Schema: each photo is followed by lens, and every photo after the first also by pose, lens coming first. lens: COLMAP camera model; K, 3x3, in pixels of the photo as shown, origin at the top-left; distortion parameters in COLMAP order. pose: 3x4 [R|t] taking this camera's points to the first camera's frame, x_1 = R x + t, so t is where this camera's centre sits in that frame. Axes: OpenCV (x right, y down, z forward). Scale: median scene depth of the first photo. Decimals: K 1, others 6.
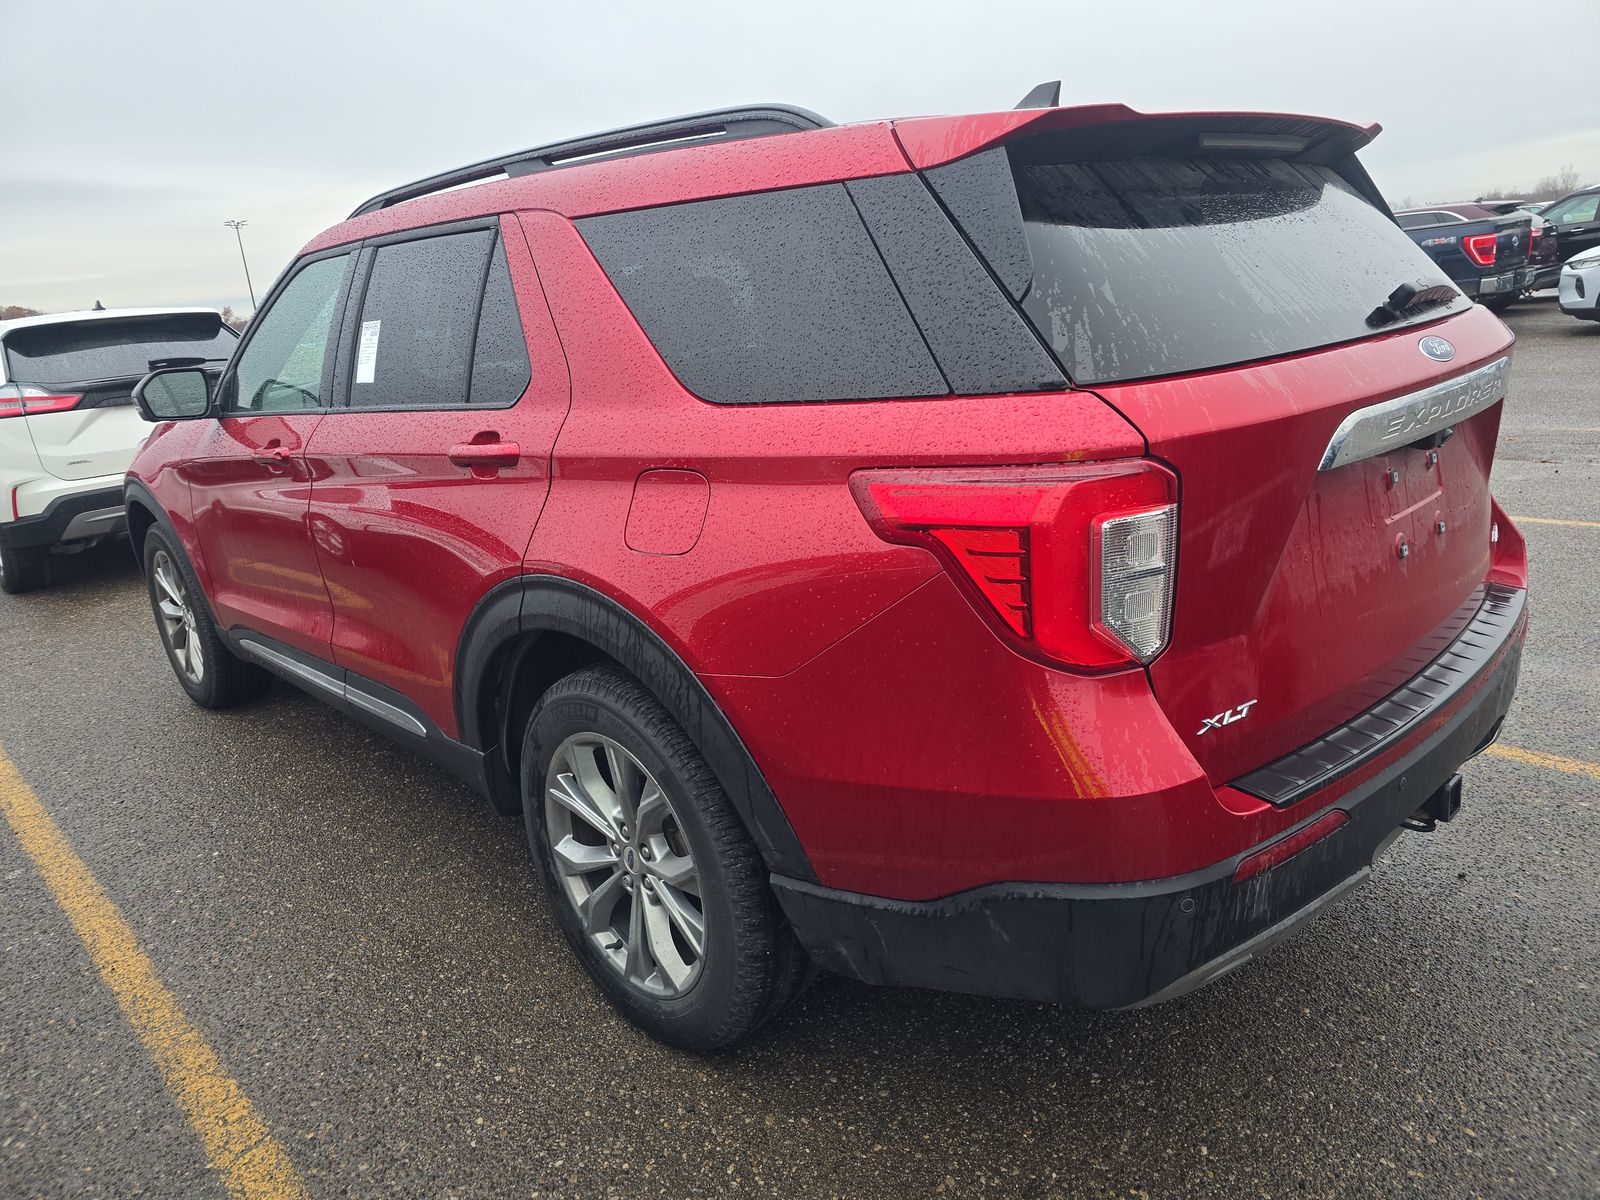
lens RADIAL K [[1116.1, 0, 793.0], [0, 1116.1, 598.7], [0, 0, 1]] dist [0.070798, -0.097225]
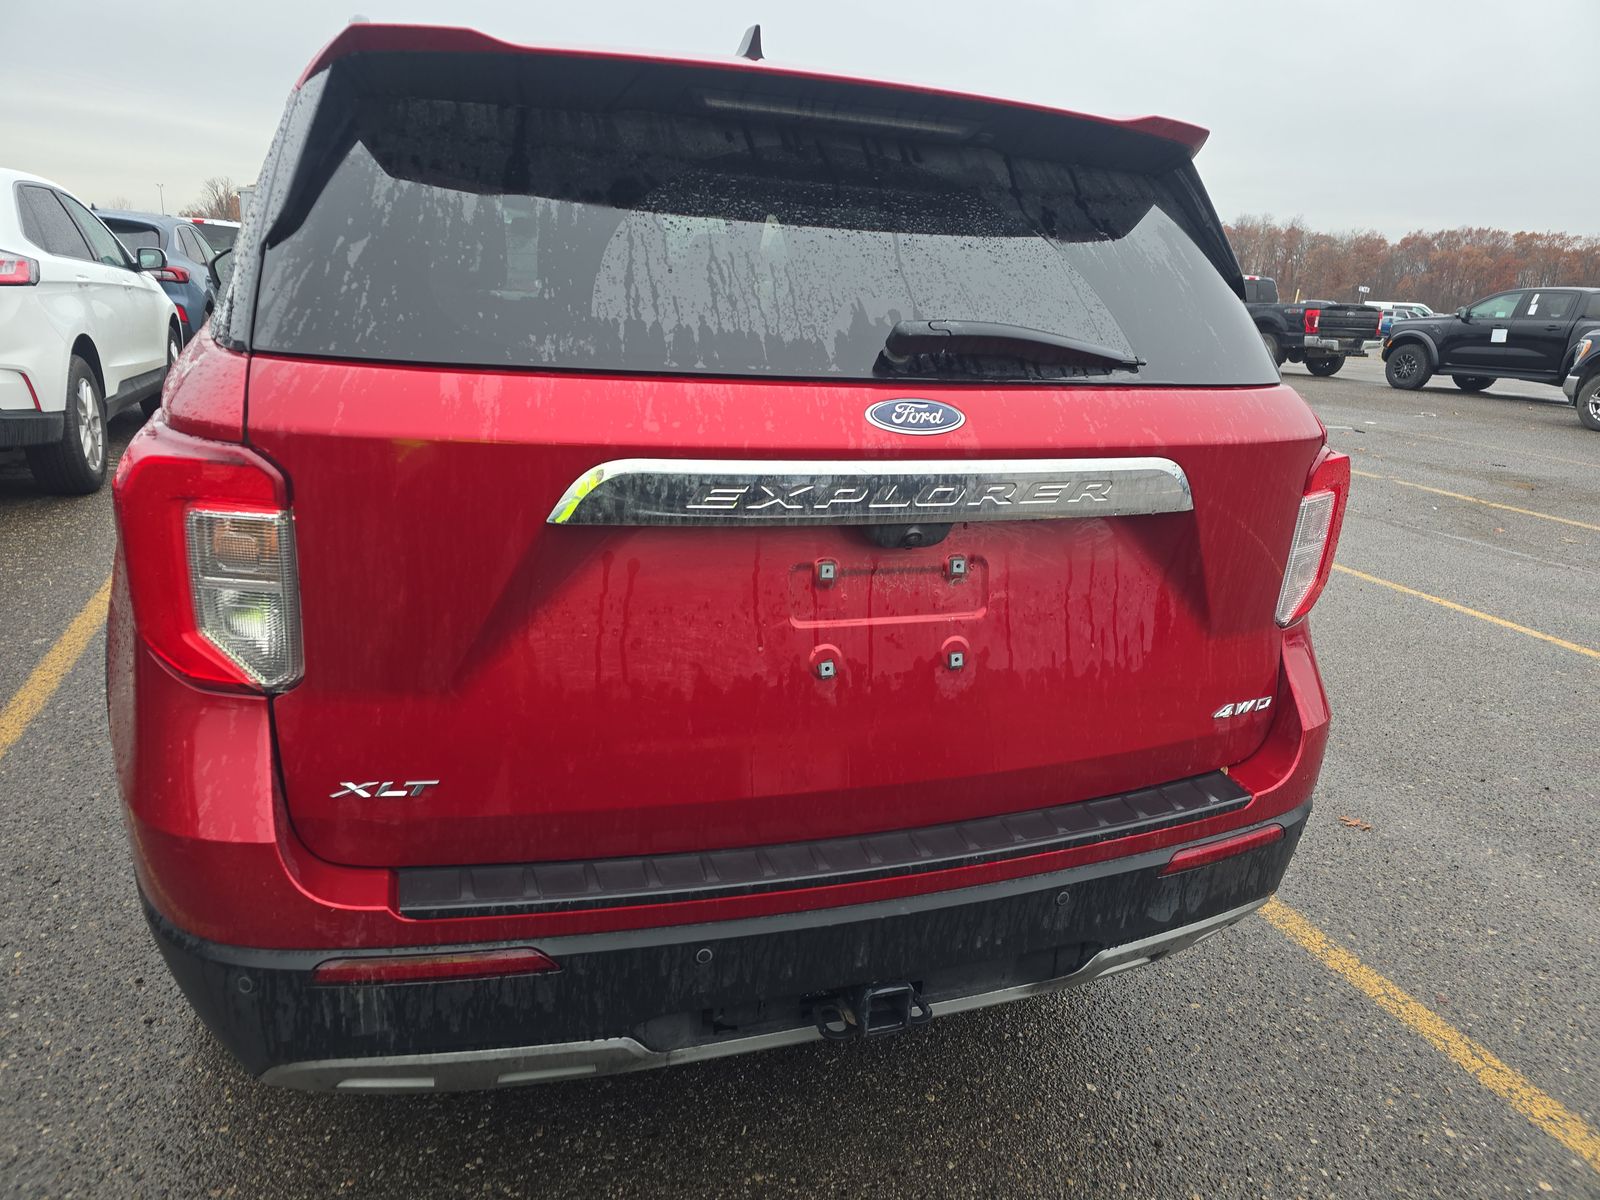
lens RADIAL K [[1116.1, 0, 793.0], [0, 1116.1, 598.7], [0, 0, 1]] dist [0.070798, -0.097225]
pose [[0.910954, 0.252259, -0.326388, 0.570243], [-0.245922, 0.967351, 0.061273, -0.097139], [0.331189, 0.024449, 0.943248, 0.208154]]
